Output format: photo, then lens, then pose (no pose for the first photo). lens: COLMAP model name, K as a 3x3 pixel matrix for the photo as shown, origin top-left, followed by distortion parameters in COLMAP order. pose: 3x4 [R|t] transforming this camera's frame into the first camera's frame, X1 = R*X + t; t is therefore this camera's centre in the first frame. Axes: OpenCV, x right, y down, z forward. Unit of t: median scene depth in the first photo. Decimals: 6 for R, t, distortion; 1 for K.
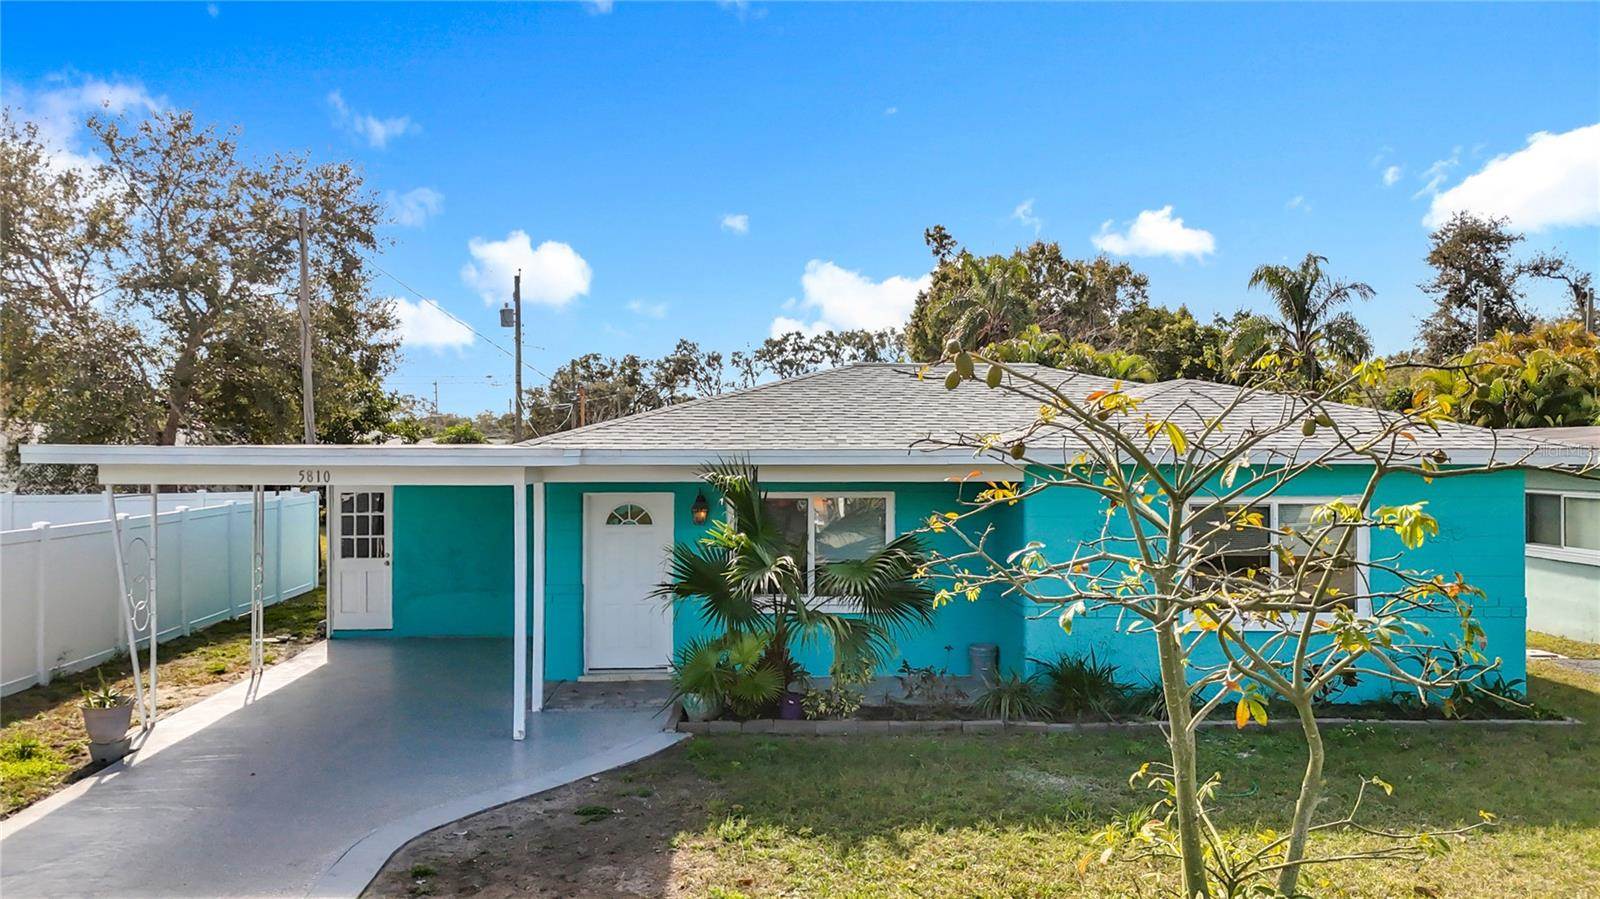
lens RADIAL K [[1188.9, 0, 791.5], [0, 1188.9, 430.9], [0, 0, 1]] dist [0.069563, -0.090661]
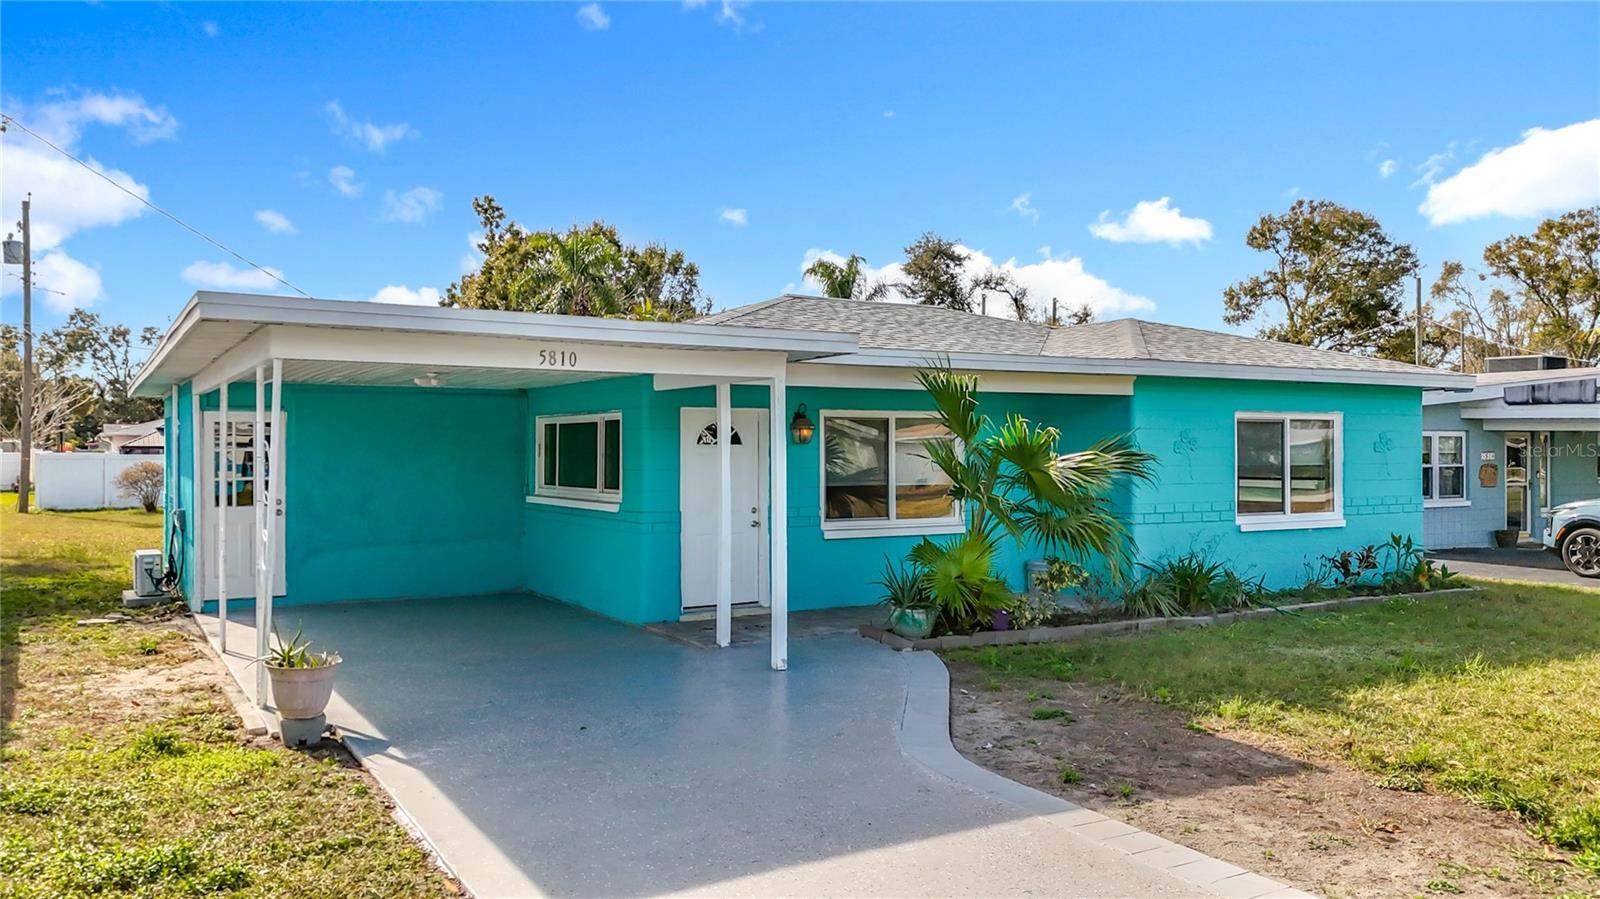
lens RADIAL K [[1175.5, 0, 787.4], [0, 1175.5, 445.0], [0, 0, 1]] dist [0.075320, -0.120422]
pose [[0.884594, 0.000915, 0.466361, -0.402001], [-0.007560, 0.999895, 0.012378, 0.053916], [-0.466300, -0.014475, 0.884508, 0.156692]]
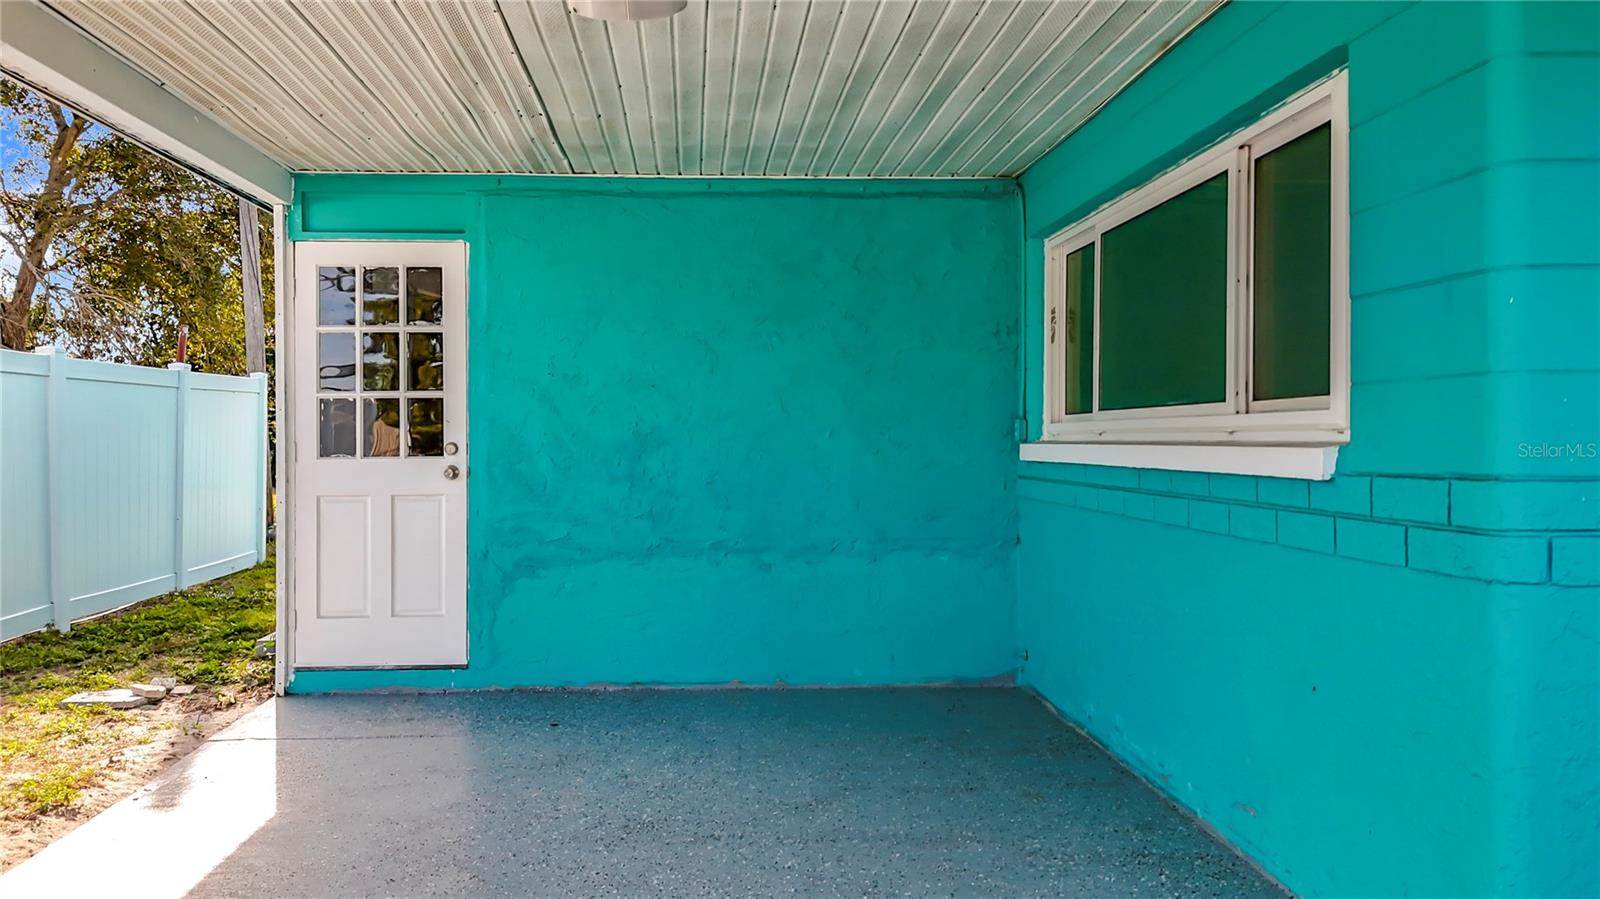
lens RADIAL K [[1235.7, 0, 751.3], [0, 1235.7, 429.0], [0, 0, 1]] dist [0.065457, -0.000487]
pose [[0.999951, -0.003075, -0.009418, -0.246512], [0.003190, 0.999920, 0.012267, 0.093216], [0.009380, -0.012297, 0.999880, 0.640213]]
